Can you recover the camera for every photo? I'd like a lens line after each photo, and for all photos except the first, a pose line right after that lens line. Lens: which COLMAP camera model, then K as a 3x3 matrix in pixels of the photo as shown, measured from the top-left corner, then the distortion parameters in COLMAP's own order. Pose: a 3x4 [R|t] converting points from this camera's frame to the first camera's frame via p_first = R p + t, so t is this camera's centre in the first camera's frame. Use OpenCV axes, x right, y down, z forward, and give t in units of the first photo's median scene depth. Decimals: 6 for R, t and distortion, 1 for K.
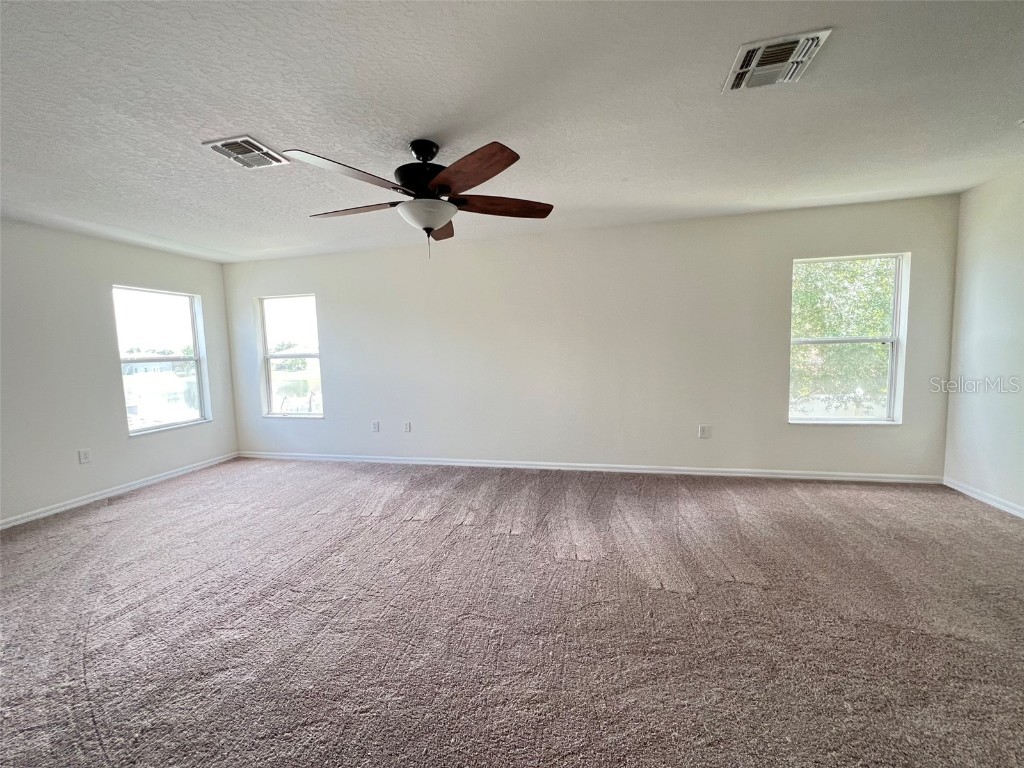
lens RADIAL K [[409.7, 0, 509.2], [0, 409.7, 383.0], [0, 0, 1]] dist [-0.000116, 0.000104]
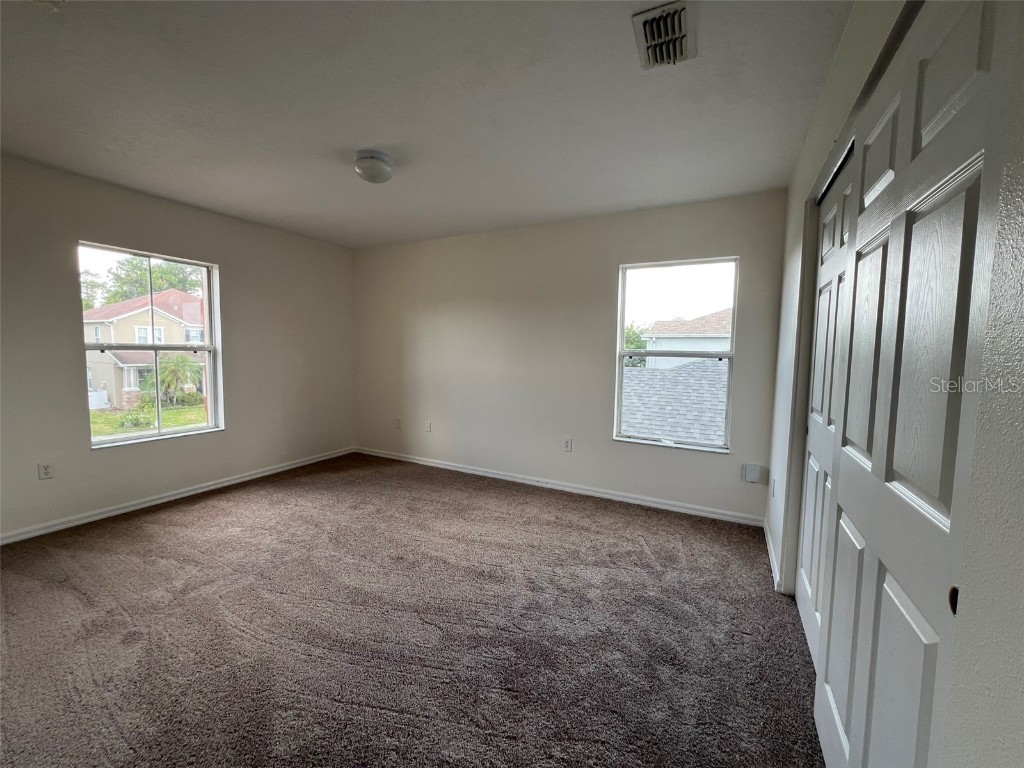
lens RADIAL K [[409.7, 0, 511.7], [0, 409.7, 382.6], [0, 0, 1]] dist [-0.000116, 0.000104]
pose [[0.965362, 0.048214, -0.256423, -0.044064], [-0.052989, 0.998526, -0.011742, -0.030232], [0.255479, 0.024923, 0.966493, 0.757627]]
